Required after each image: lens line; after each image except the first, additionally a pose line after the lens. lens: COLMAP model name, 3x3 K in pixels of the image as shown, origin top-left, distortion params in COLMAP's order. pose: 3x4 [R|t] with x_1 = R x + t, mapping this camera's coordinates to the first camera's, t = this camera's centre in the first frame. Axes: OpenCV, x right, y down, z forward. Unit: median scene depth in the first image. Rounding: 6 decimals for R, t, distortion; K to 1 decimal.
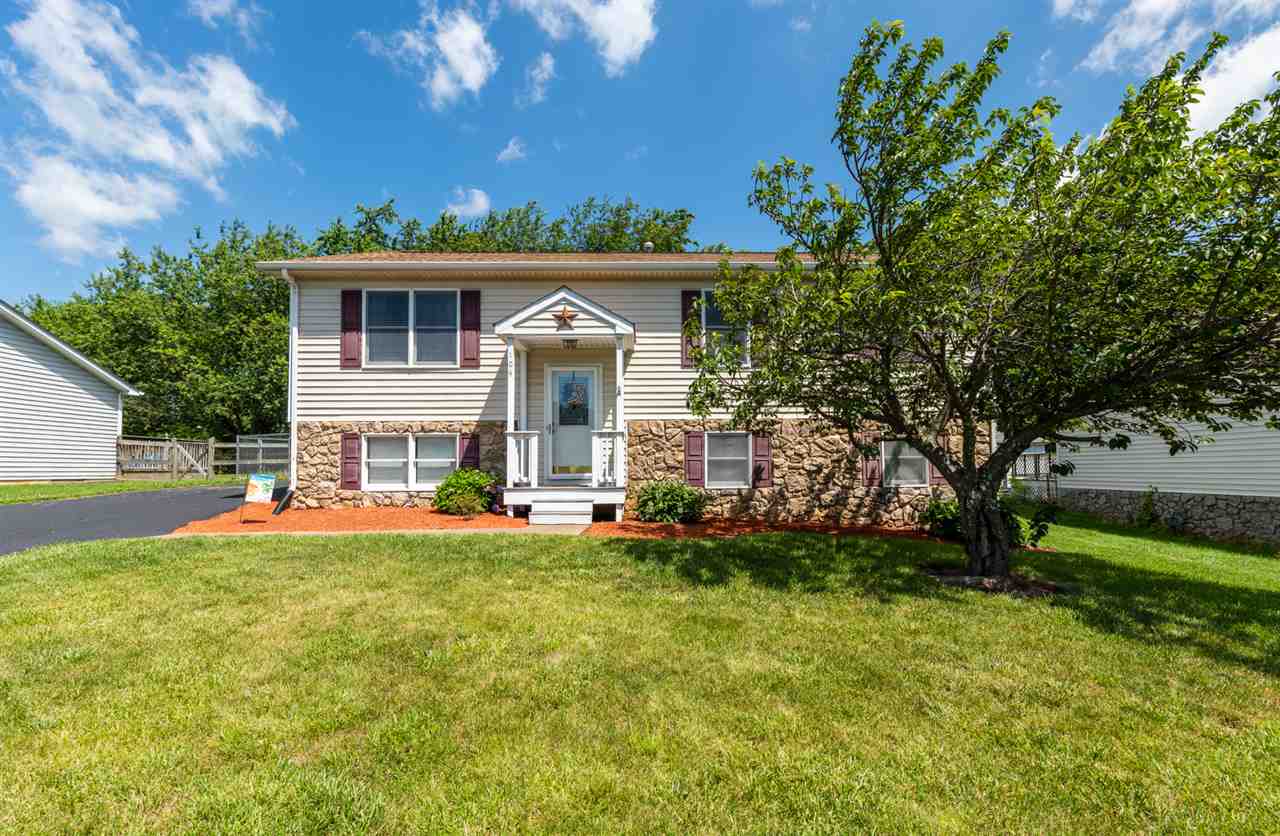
lens RADIAL K [[664.0, 0, 640.0], [0, 664.0, 418.0], [0, 0, 1]] dist [-0.002526, -0.001175]
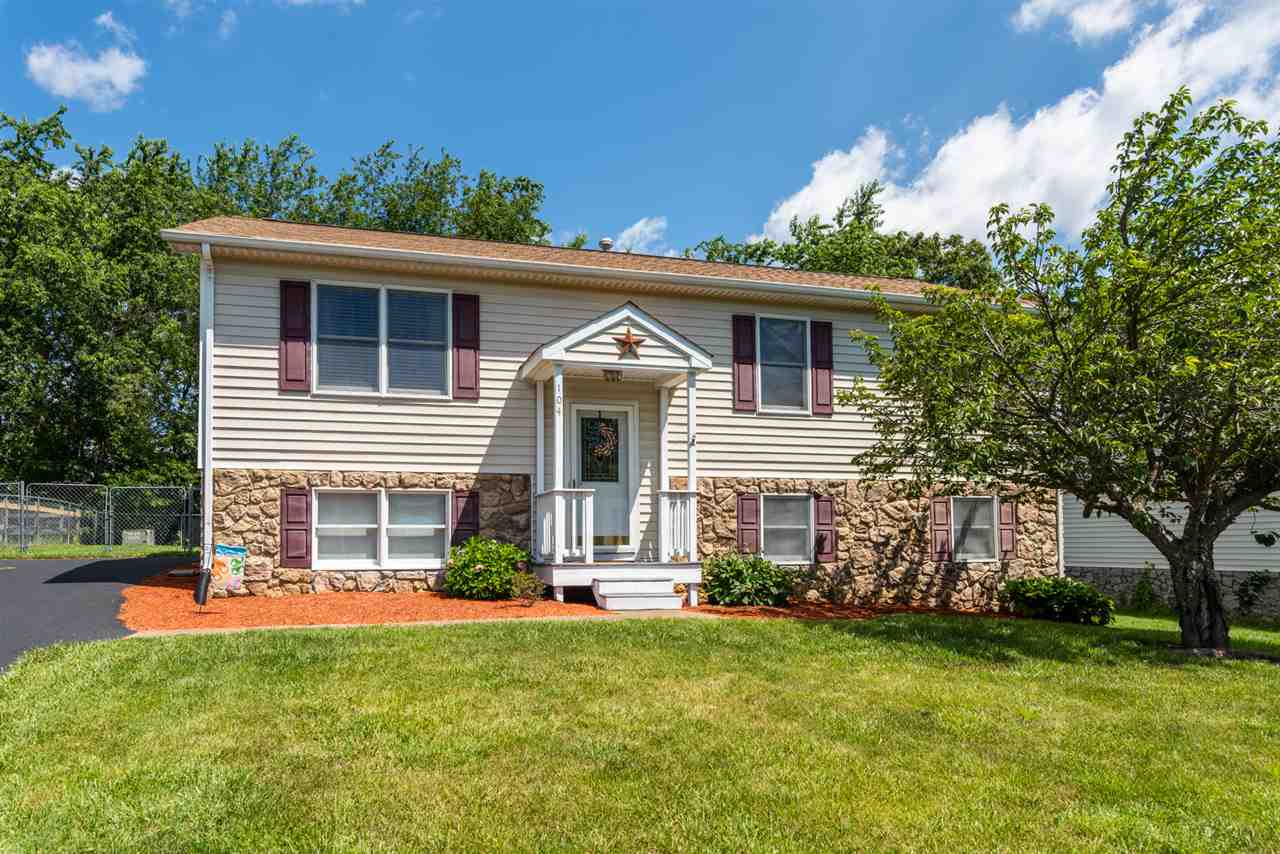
lens RADIAL K [[982.4, 0, 581.8], [0, 982.4, 469.5], [0, 0, 1]] dist [0.000480, -0.000567]
pose [[0.959304, 0.023879, 0.281365, -0.441197], [-0.023549, 0.999712, -0.004555, 0.002207], [-0.281393, -0.002257, 0.959590, -0.072736]]
